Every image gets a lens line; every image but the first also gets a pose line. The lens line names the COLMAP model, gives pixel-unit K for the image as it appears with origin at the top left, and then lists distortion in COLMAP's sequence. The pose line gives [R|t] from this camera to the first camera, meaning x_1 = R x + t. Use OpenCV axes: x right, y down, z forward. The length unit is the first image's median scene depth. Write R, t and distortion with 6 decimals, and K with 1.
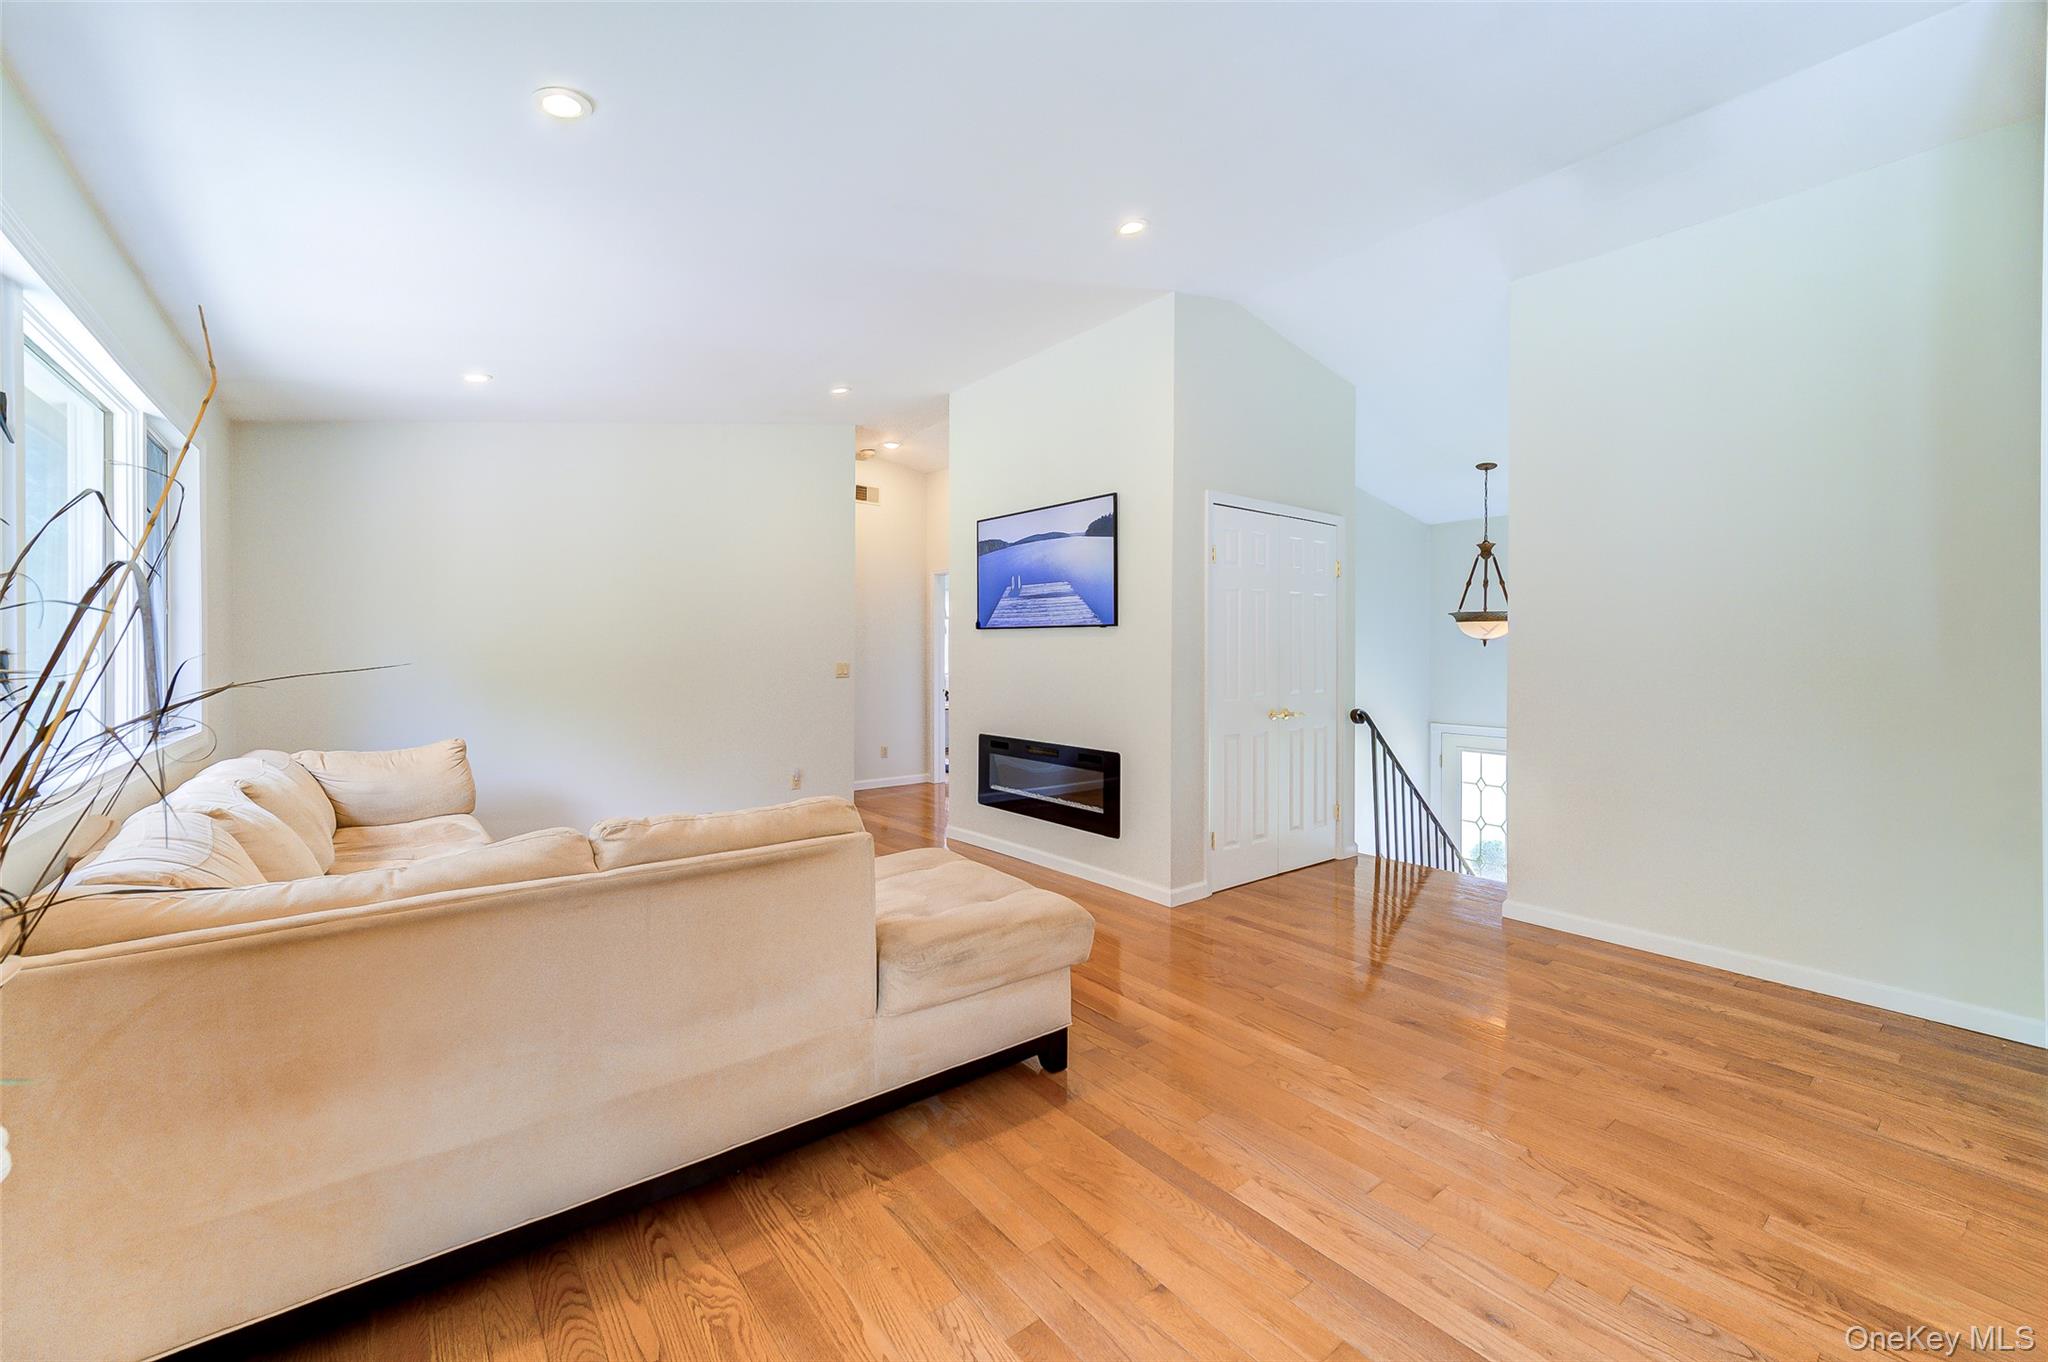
lens RADIAL K [[817.6, 0, 1009.3], [0, 817.6, 642.2], [0, 0, 1]] dist [0.000300, -0.000186]
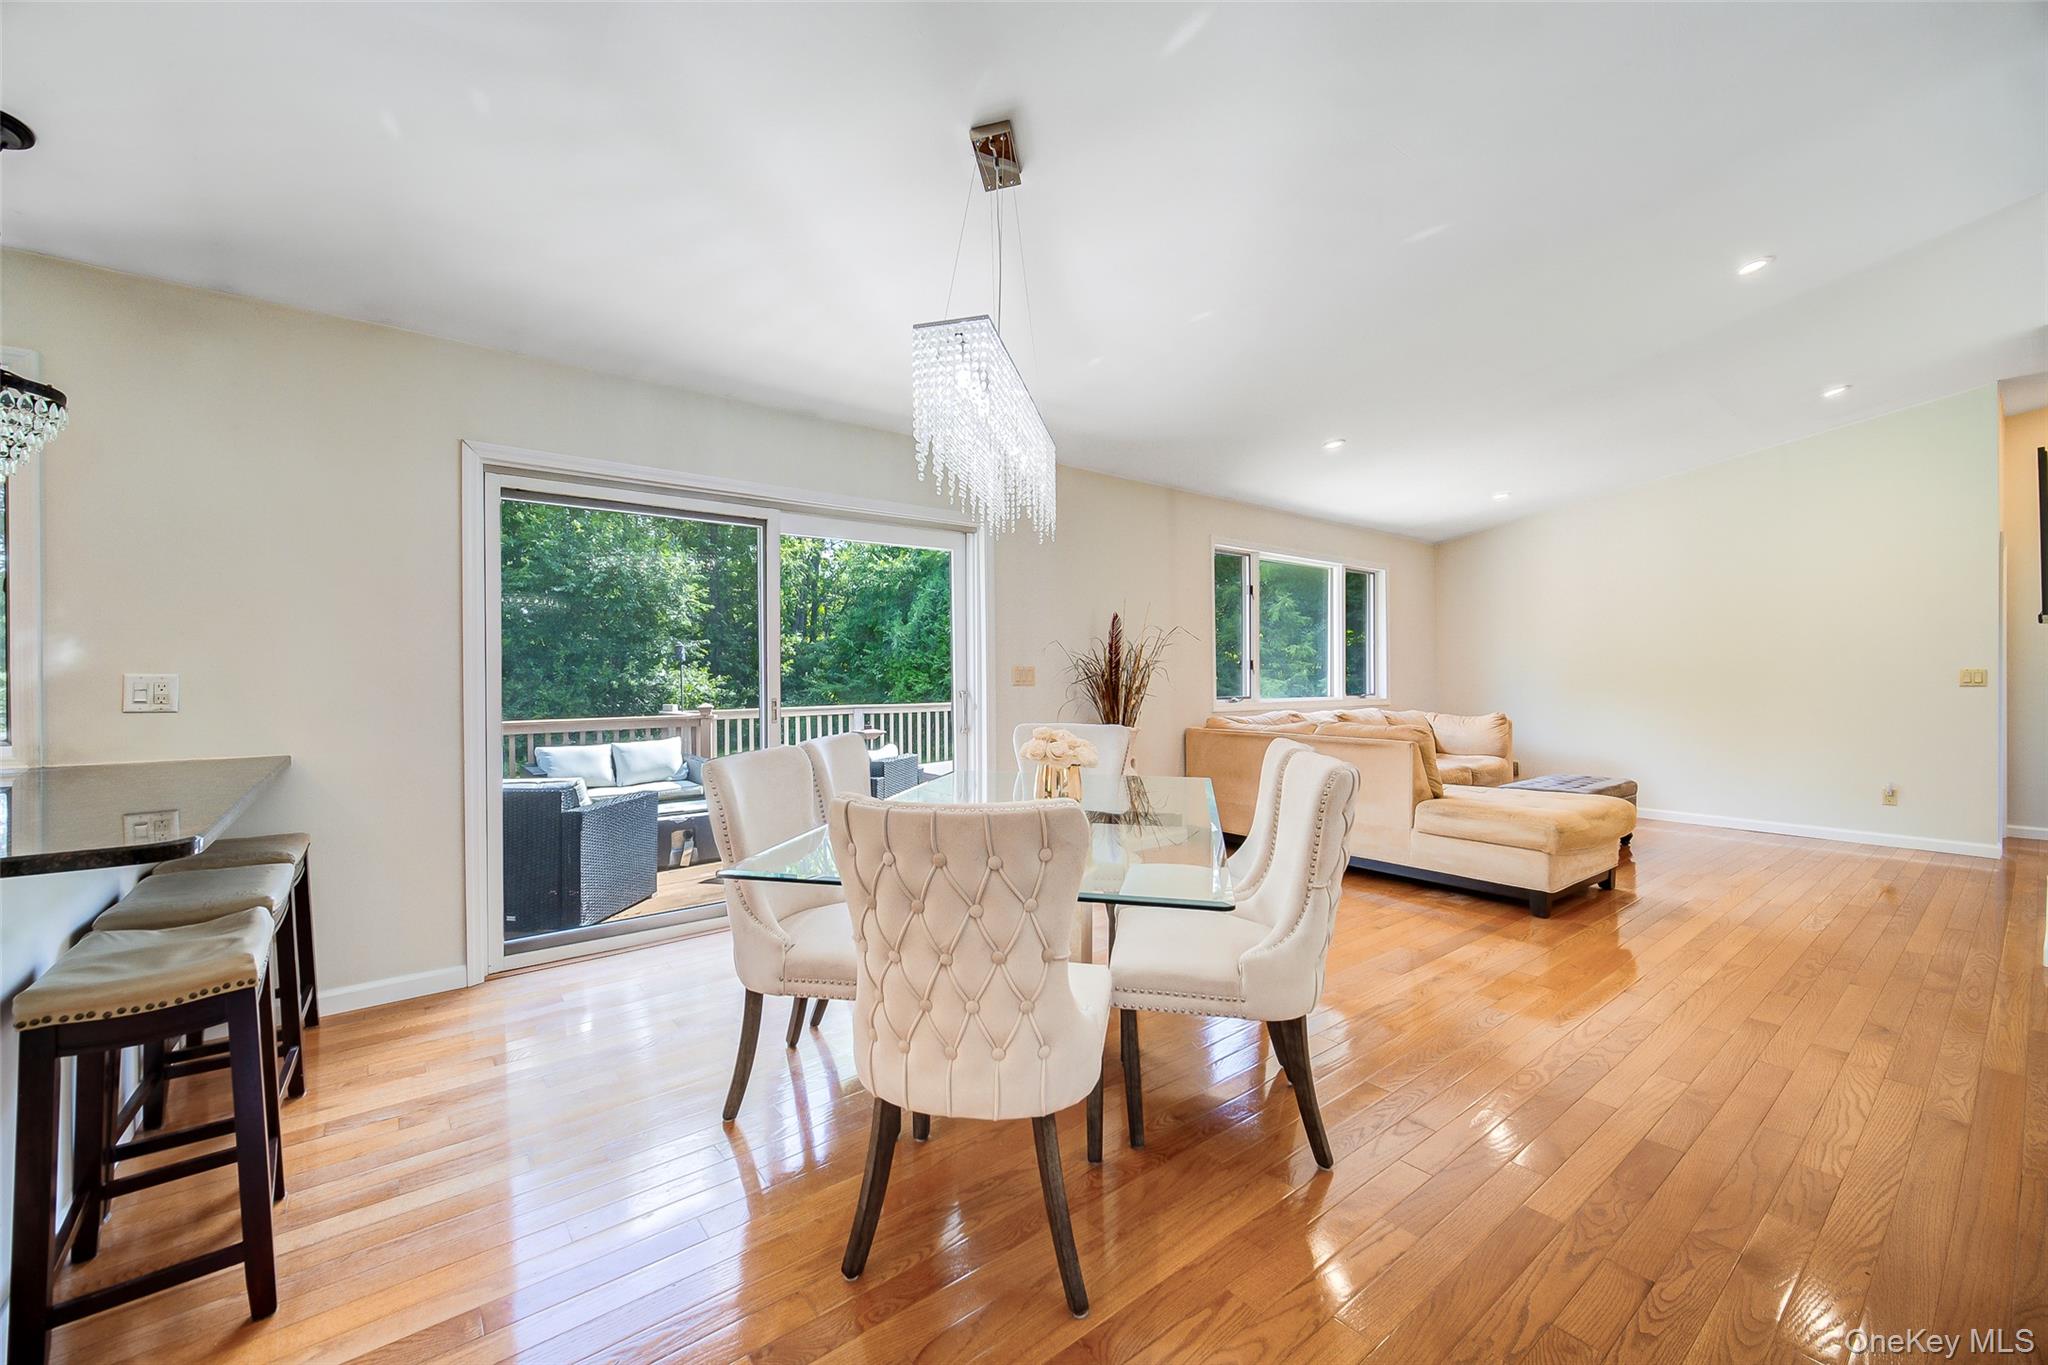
lens RADIAL K [[820.3, 0, 1005.2], [0, 820.3, 676.3], [0, 0, 1]] dist [-0.003062, -0.000191]
pose [[-0.005391, 0.000976, -0.999985, 0.831633], [0.014910, 0.999888, 0.000895, 0.021251], [0.999874, -0.014905, -0.005405, -0.012307]]
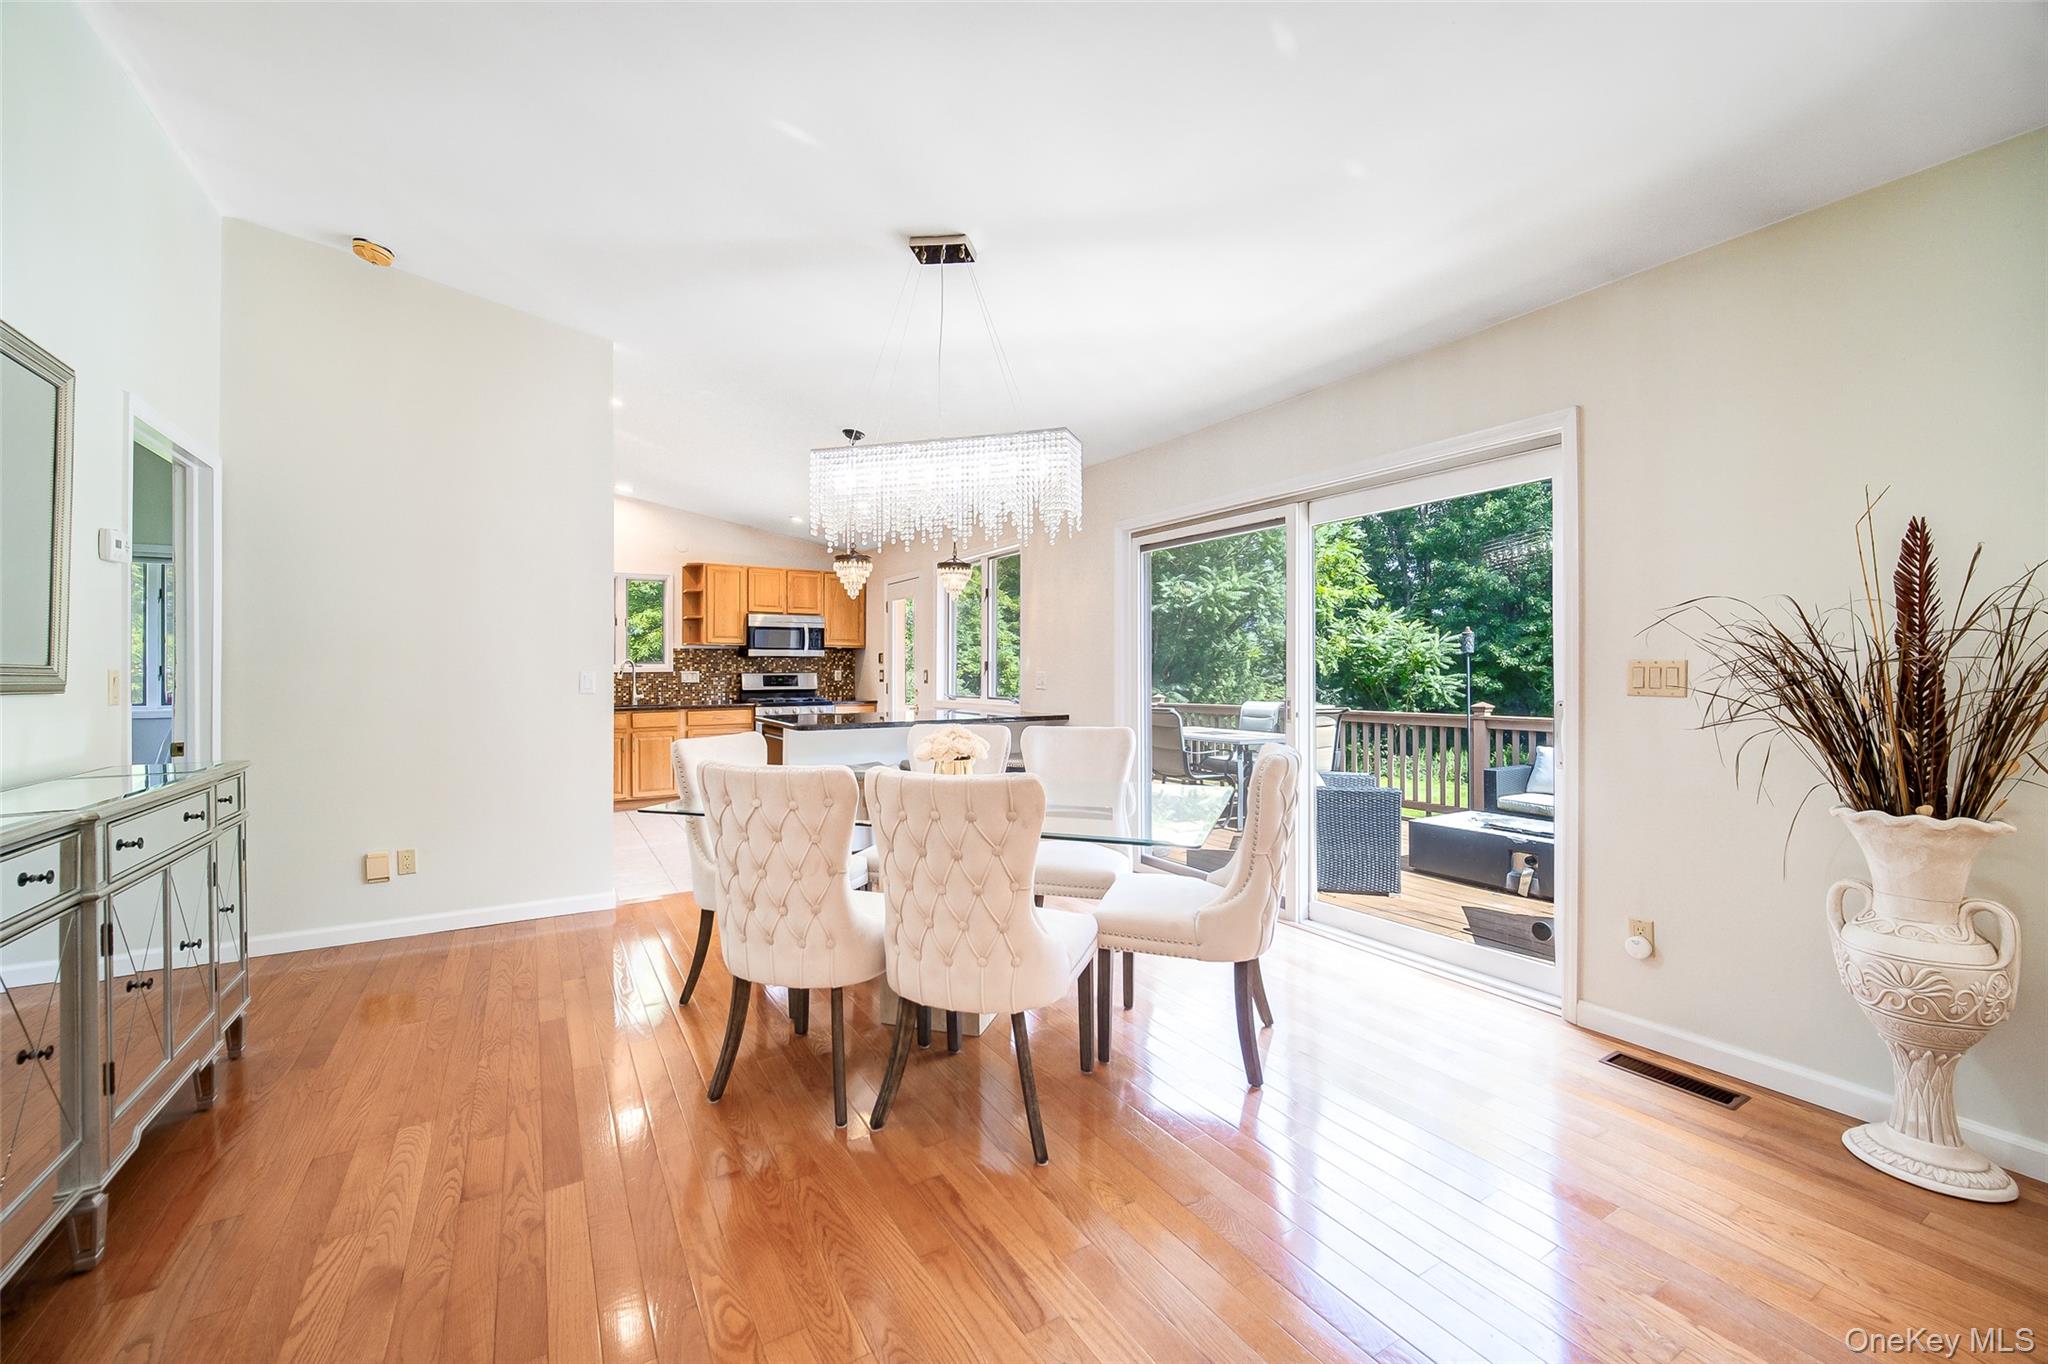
lens RADIAL K [[820.3, 0, 996.8], [0, 820.3, 676.9], [0, 0, 1]] dist [-0.003062, -0.000191]
pose [[-0.988733, -0.000240, 0.149687, 0.207968], [-0.000929, 0.999989, -0.004531, 0.022635], [-0.149684, -0.004619, -0.988723, 0.574843]]
